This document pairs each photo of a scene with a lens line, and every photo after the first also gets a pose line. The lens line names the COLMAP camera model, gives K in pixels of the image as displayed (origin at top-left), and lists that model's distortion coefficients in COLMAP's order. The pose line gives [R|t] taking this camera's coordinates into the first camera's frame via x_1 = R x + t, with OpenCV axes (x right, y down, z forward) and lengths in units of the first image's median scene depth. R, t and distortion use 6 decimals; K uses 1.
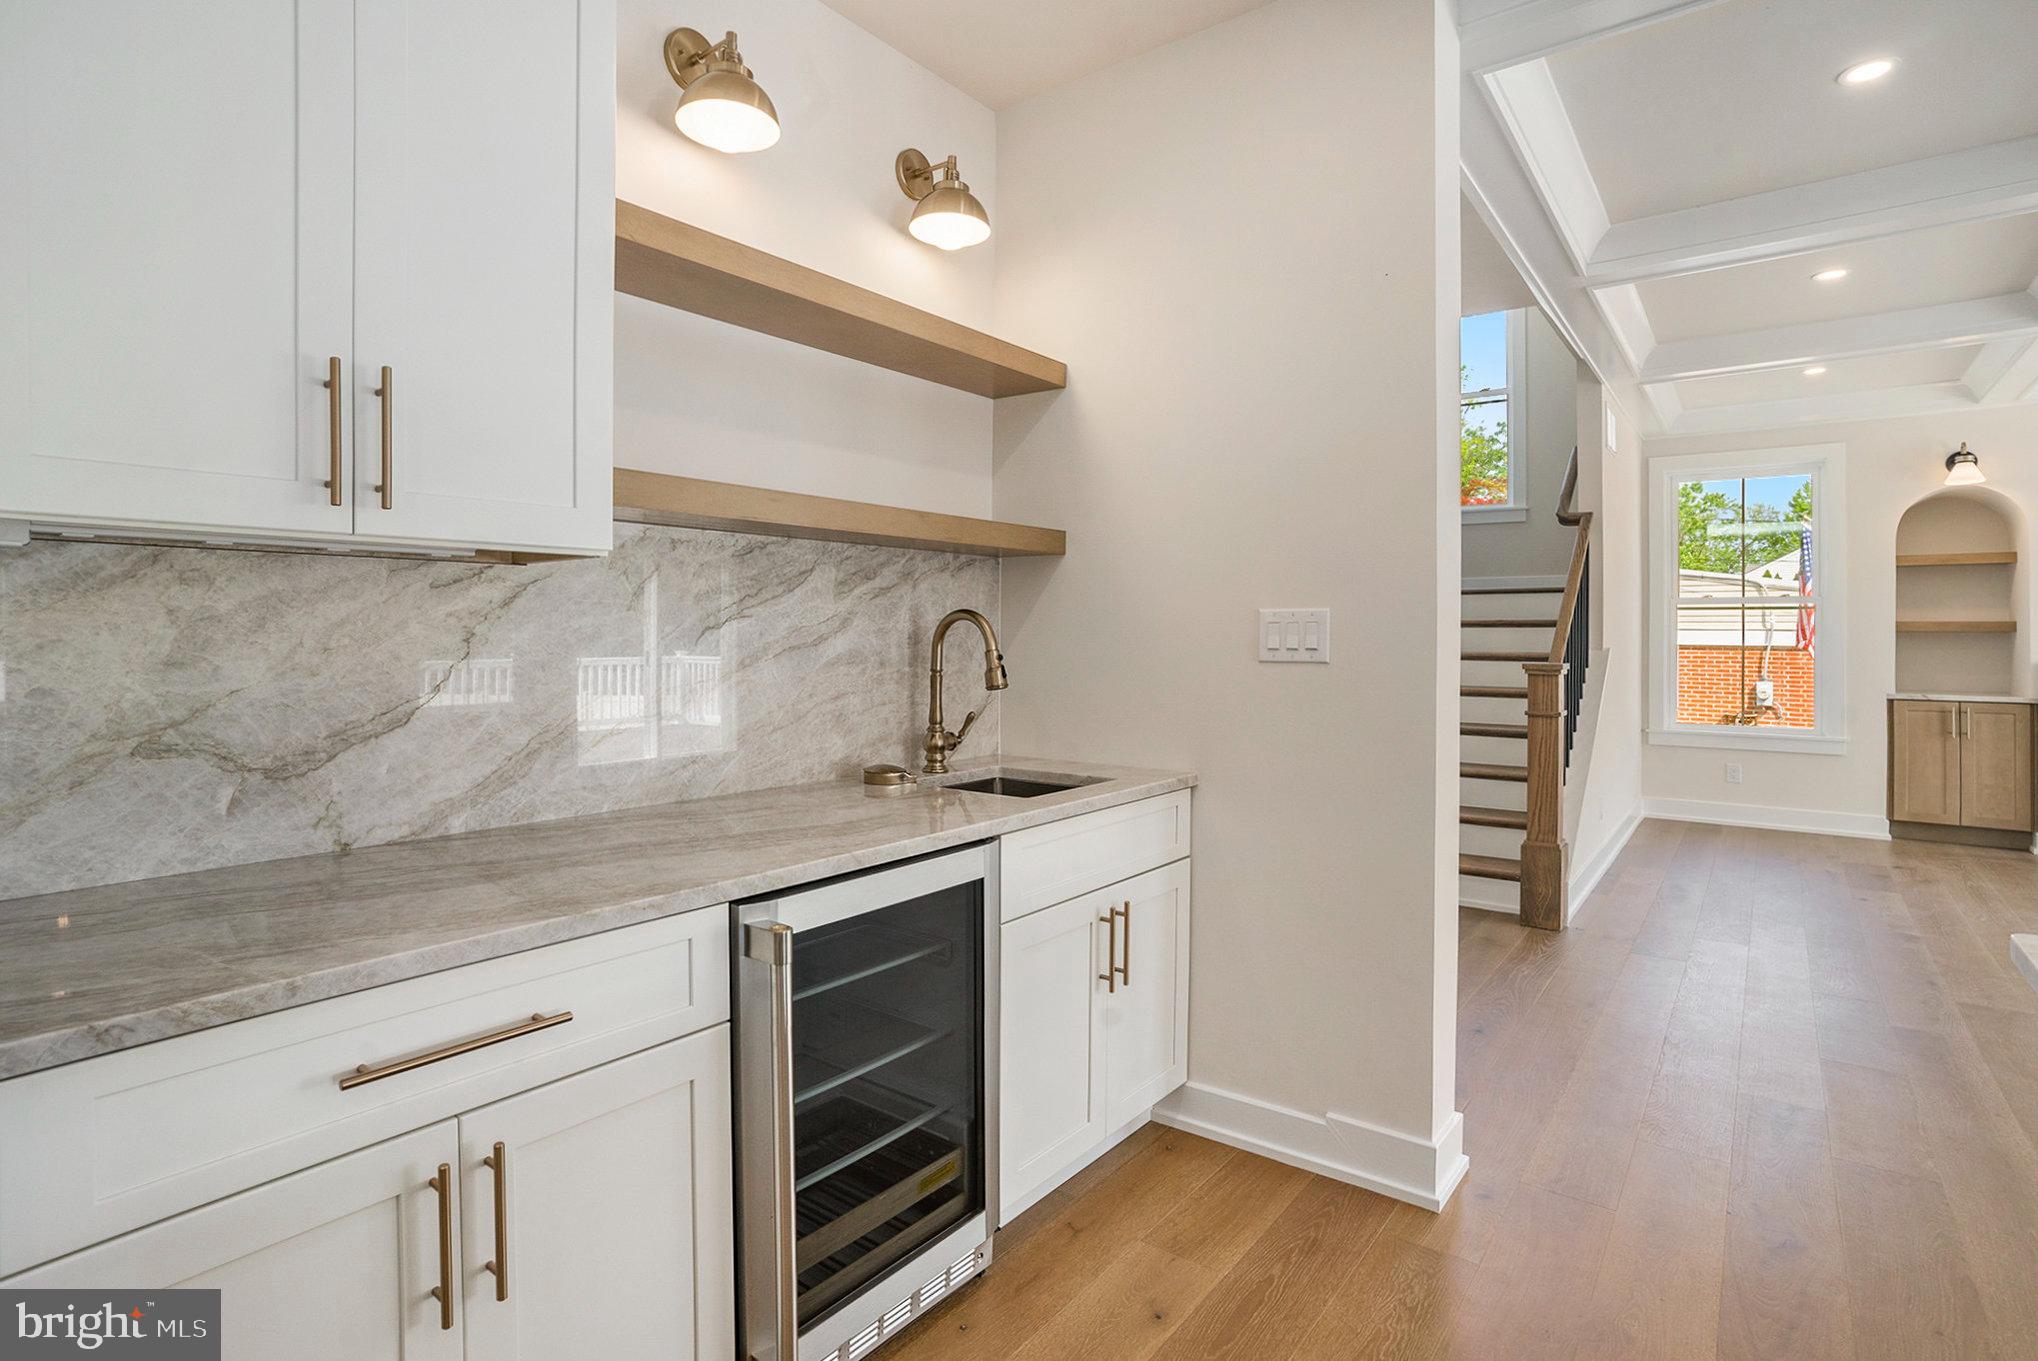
lens RADIAL K [[1014.5, 0, 1020.7], [0, 1014.5, 666.5], [0, 0, 1]] dist [-0.002599, -0.000237]
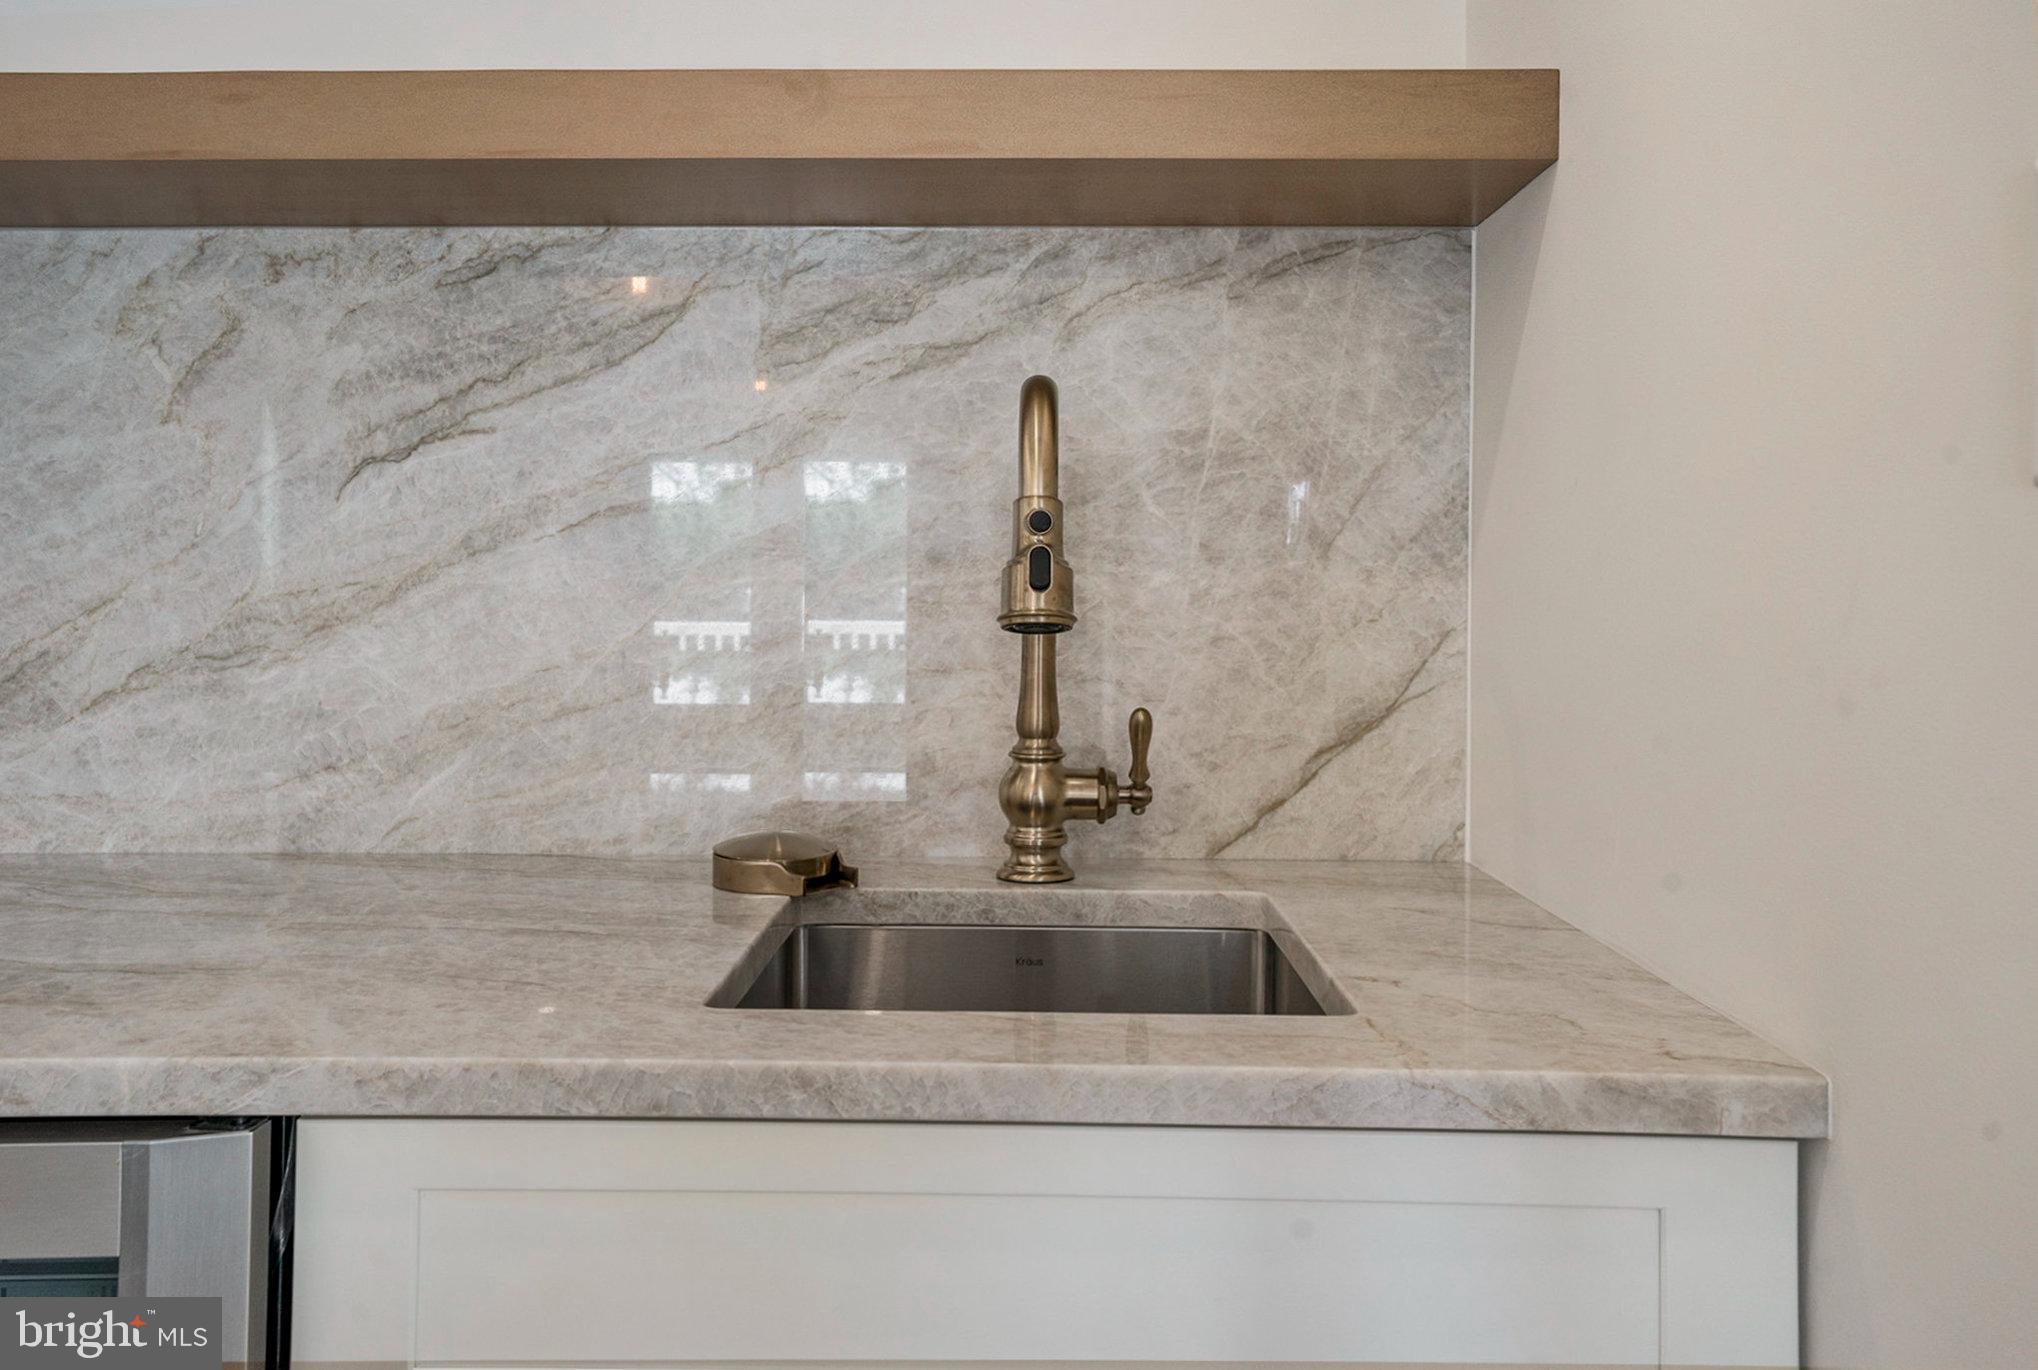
lens RADIAL K [[1587.0, 0, 1019.2], [0, 1587.0, 686.4], [0, 0, 1]] dist [-0.003822, -0.001426]
pose [[0.609866, 0.054200, -0.790649, 0.364452], [-0.025988, 0.998490, 0.048403, 0.016582], [0.792079, -0.008972, 0.610353, 0.752289]]
